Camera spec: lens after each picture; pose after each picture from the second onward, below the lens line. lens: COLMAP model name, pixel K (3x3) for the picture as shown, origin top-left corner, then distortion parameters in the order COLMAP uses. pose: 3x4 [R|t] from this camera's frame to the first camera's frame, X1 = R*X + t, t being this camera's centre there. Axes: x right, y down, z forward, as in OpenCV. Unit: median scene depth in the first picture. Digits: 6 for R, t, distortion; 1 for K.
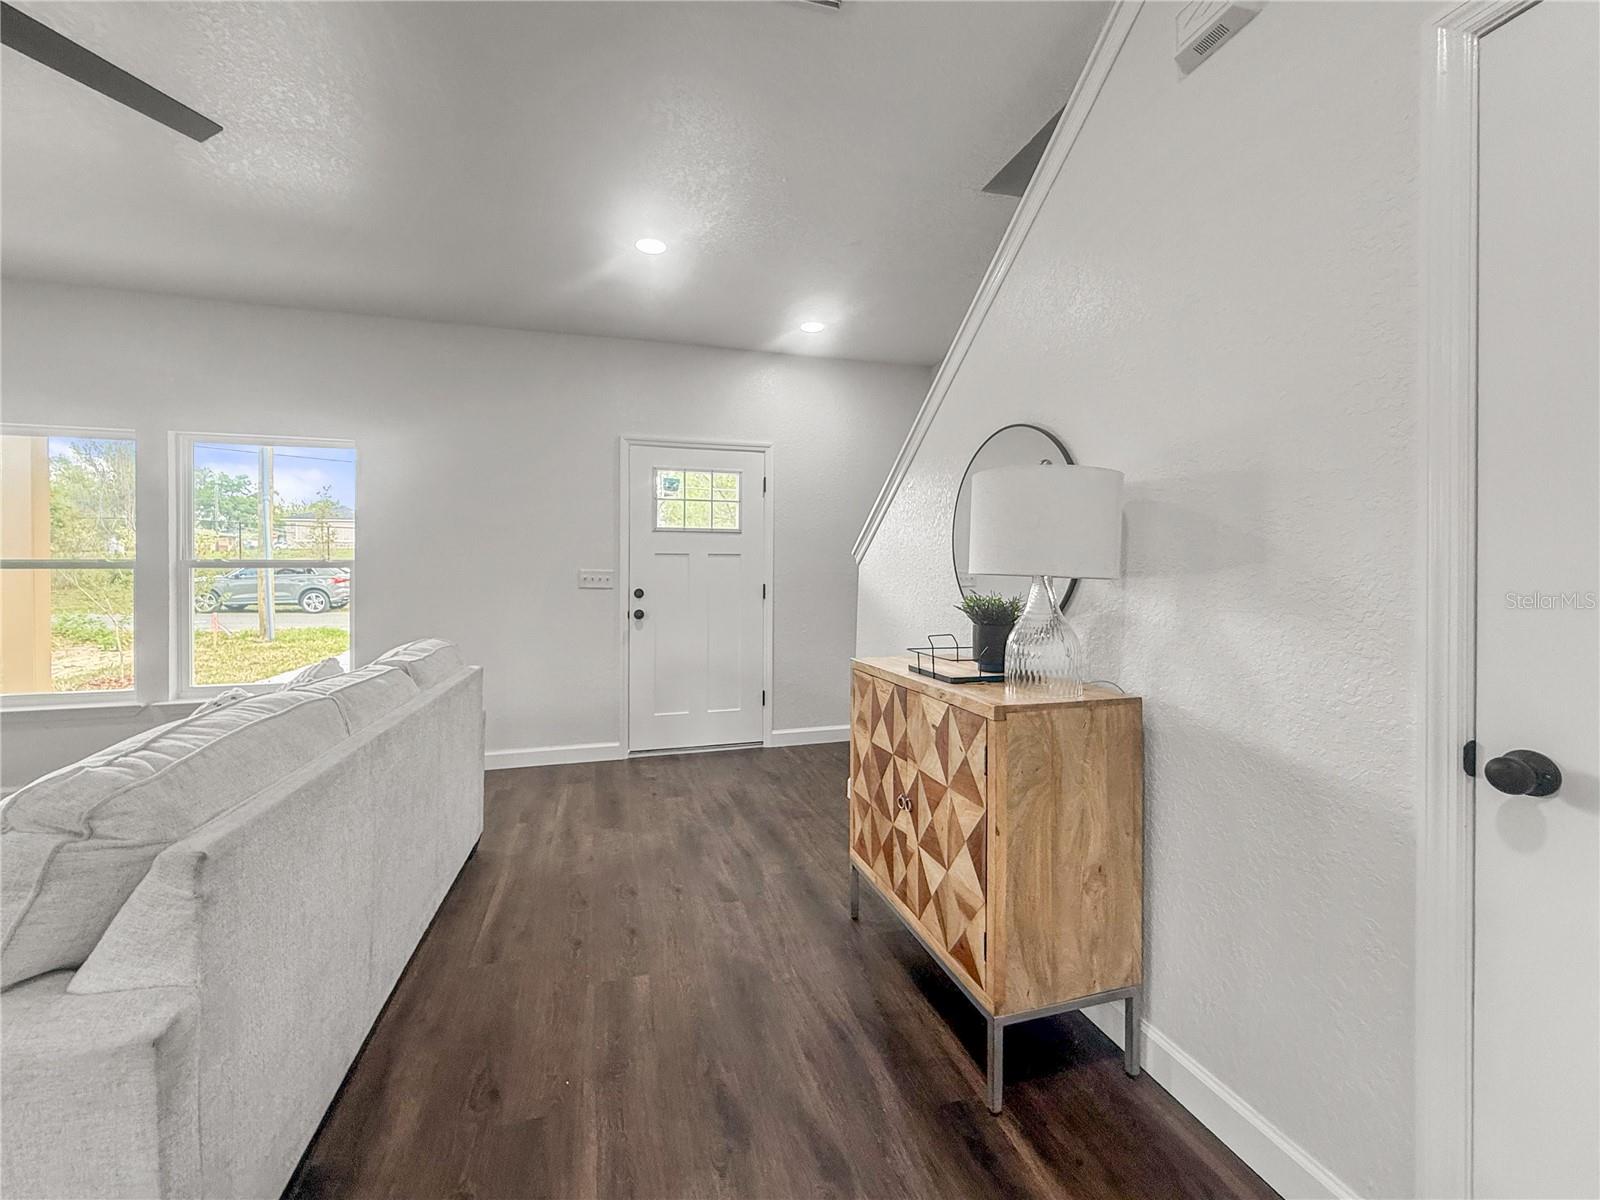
lens RADIAL K [[667.1, 0, 784.1], [0, 667.1, 577.7], [0, 0, 1]] dist [-0.001637, 0.000285]
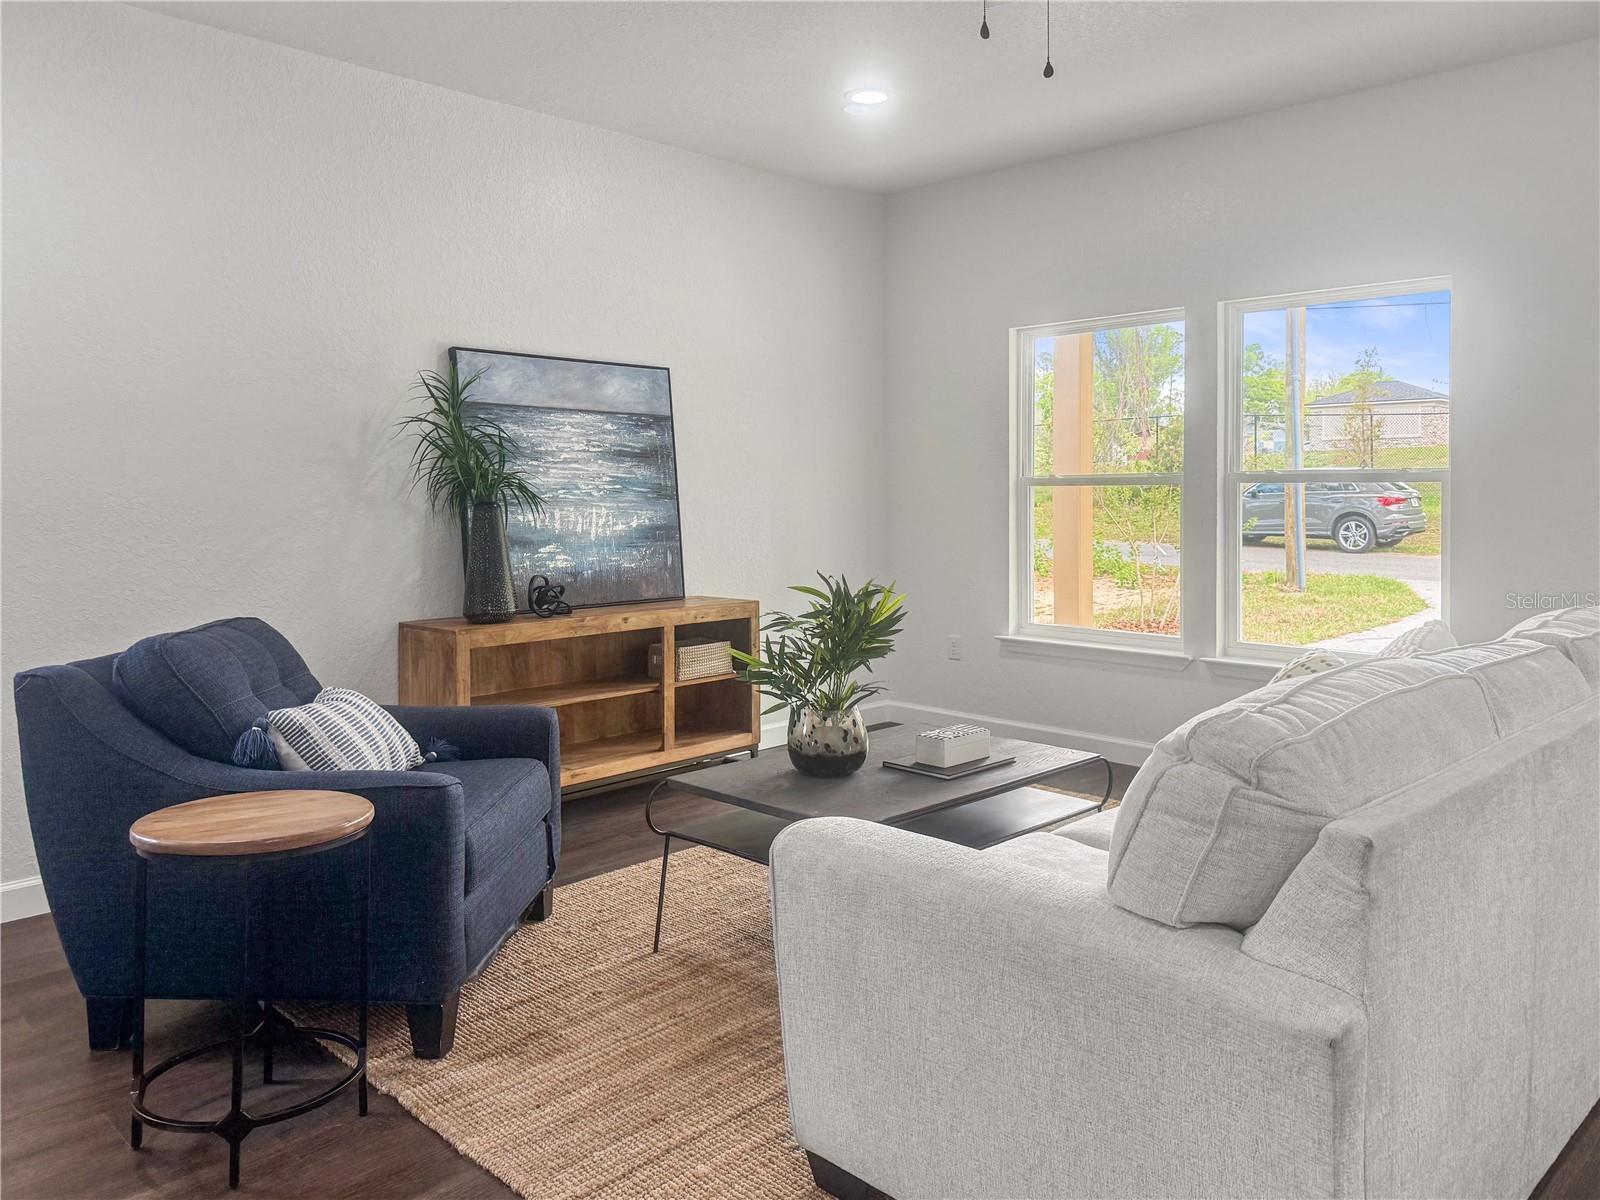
lens RADIAL K [[1160.7, 0, 814.8], [0, 1160.7, 499.7], [0, 0, 1]] dist [0.006513, -0.009883]
pose [[0.498340, 0.007649, -0.866948, 0.007717], [-0.005960, 0.999968, 0.005396, -0.001257], [0.866961, 0.002478, 0.498369, -0.281970]]
